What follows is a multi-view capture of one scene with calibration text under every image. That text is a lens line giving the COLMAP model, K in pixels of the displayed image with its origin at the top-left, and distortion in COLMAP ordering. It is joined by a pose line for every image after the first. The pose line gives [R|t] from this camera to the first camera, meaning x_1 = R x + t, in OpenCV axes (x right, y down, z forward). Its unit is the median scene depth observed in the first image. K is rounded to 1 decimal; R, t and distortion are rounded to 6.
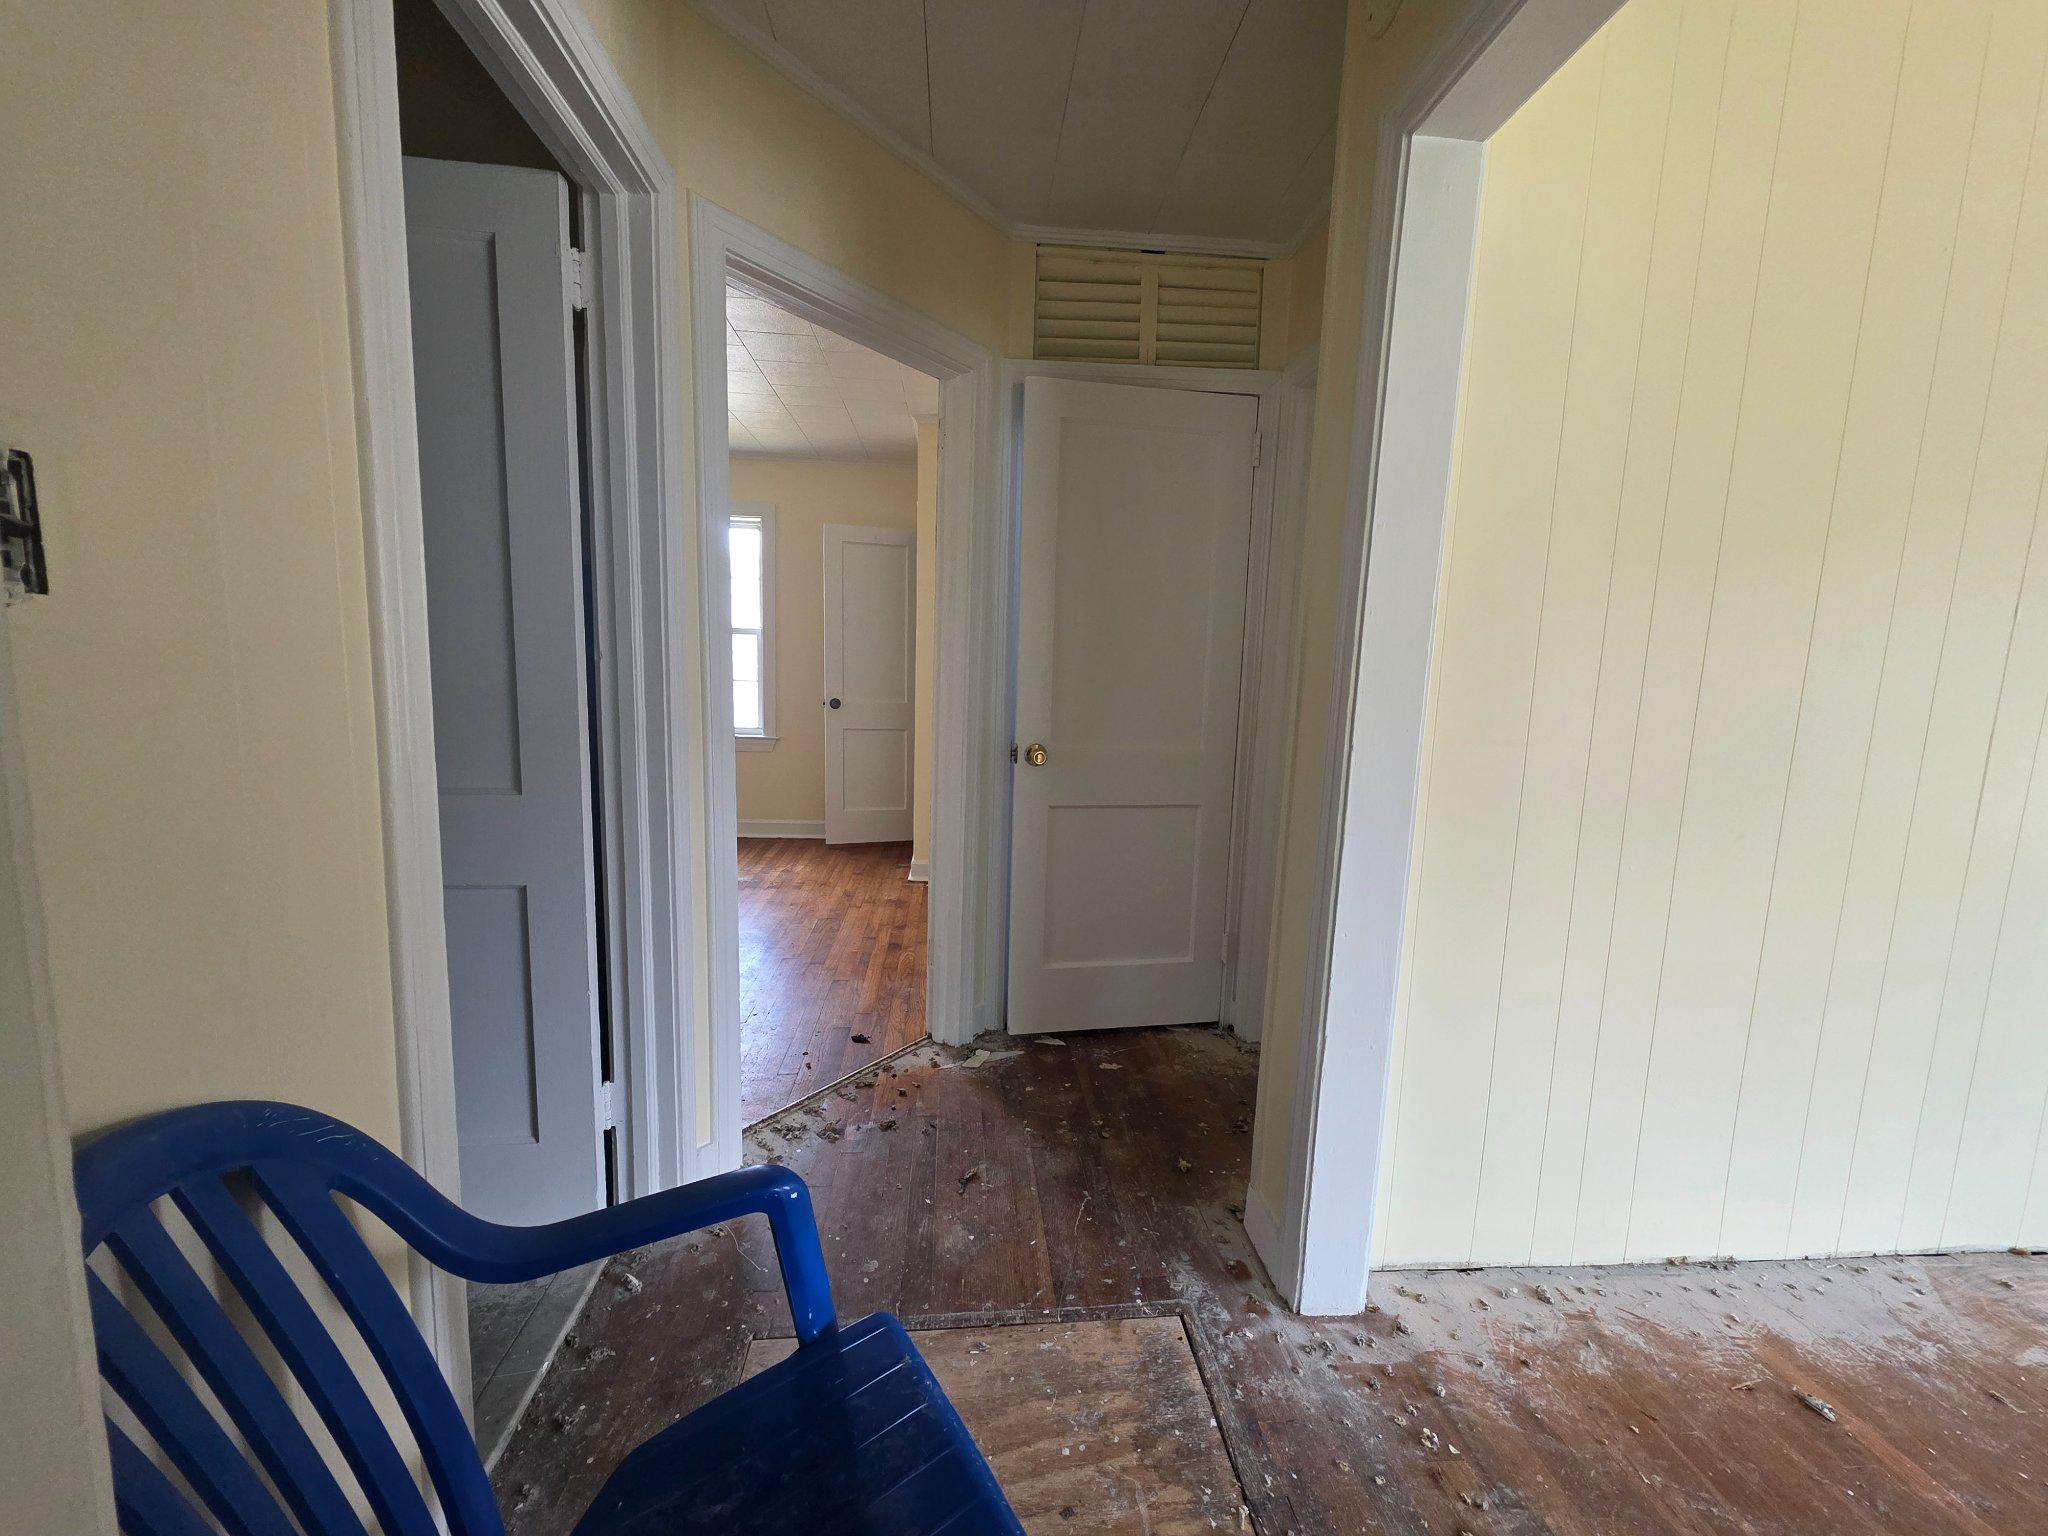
lens RADIAL K [[815.0, 0, 1024.0], [0, 815.0, 768.0], [0, 0, 1]] dist [-0.000085, 0.000312]
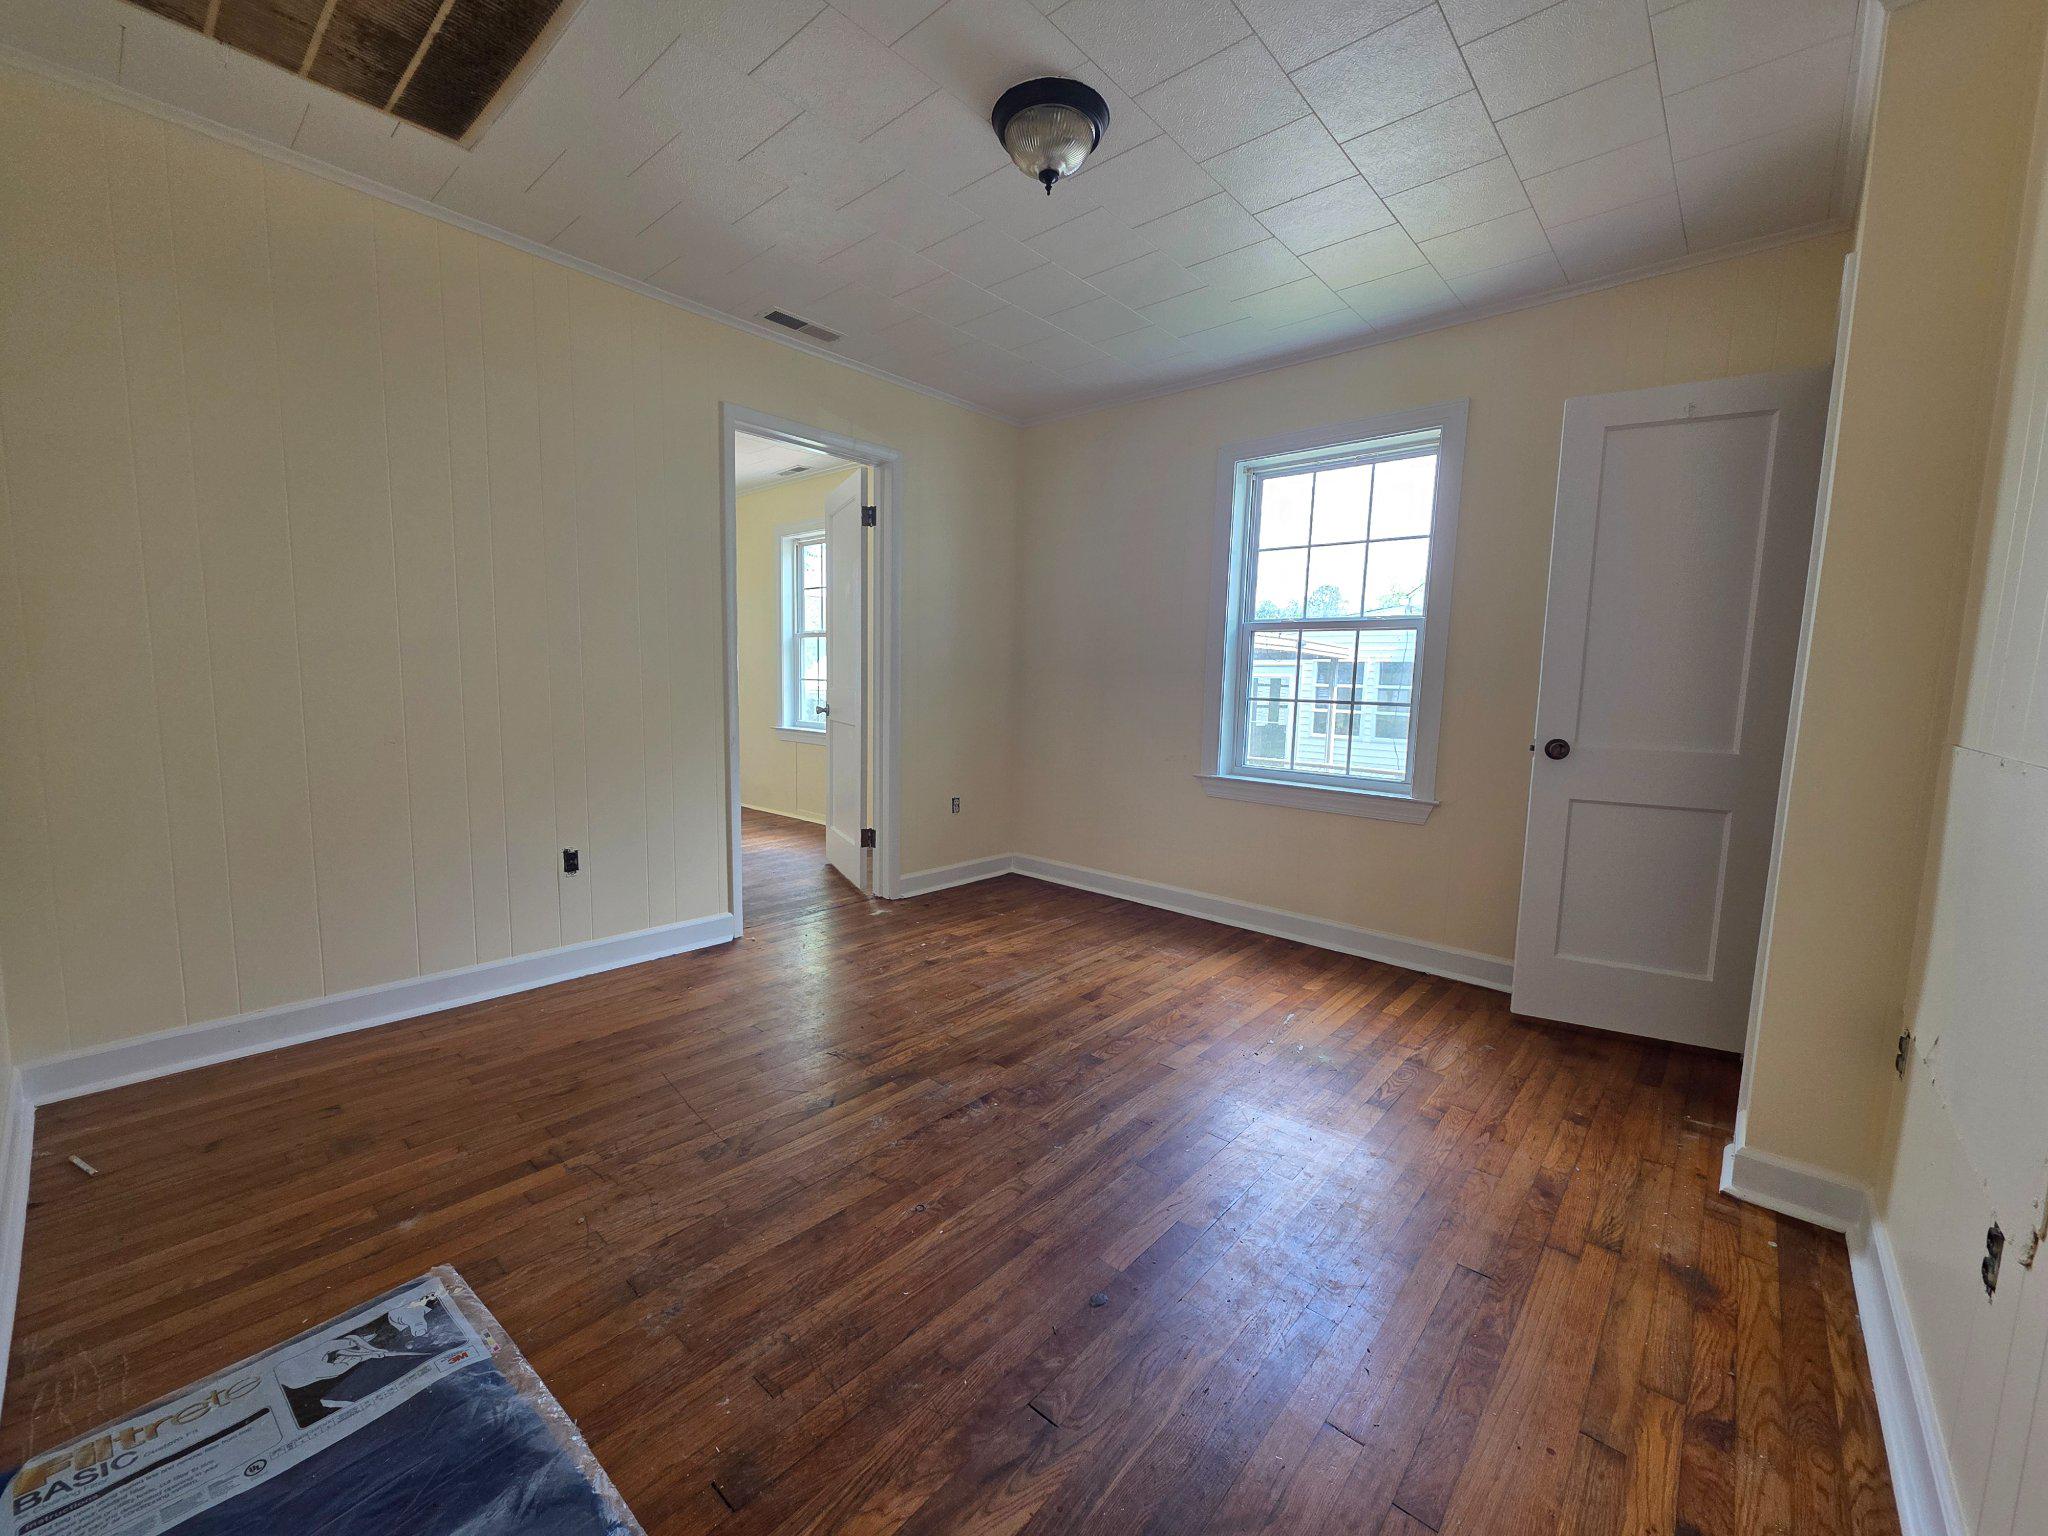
lens RADIAL K [[815.0, 0, 1024.0], [0, 815.0, 768.0], [0, 0, 1]] dist [-0.000085, 0.000312]
pose [[0.689539, 0.068872, -0.720967, -0.108105], [-0.099299, 0.995058, 0.000084, -0.039820], [0.717409, 0.071534, 0.692970, 0.473047]]
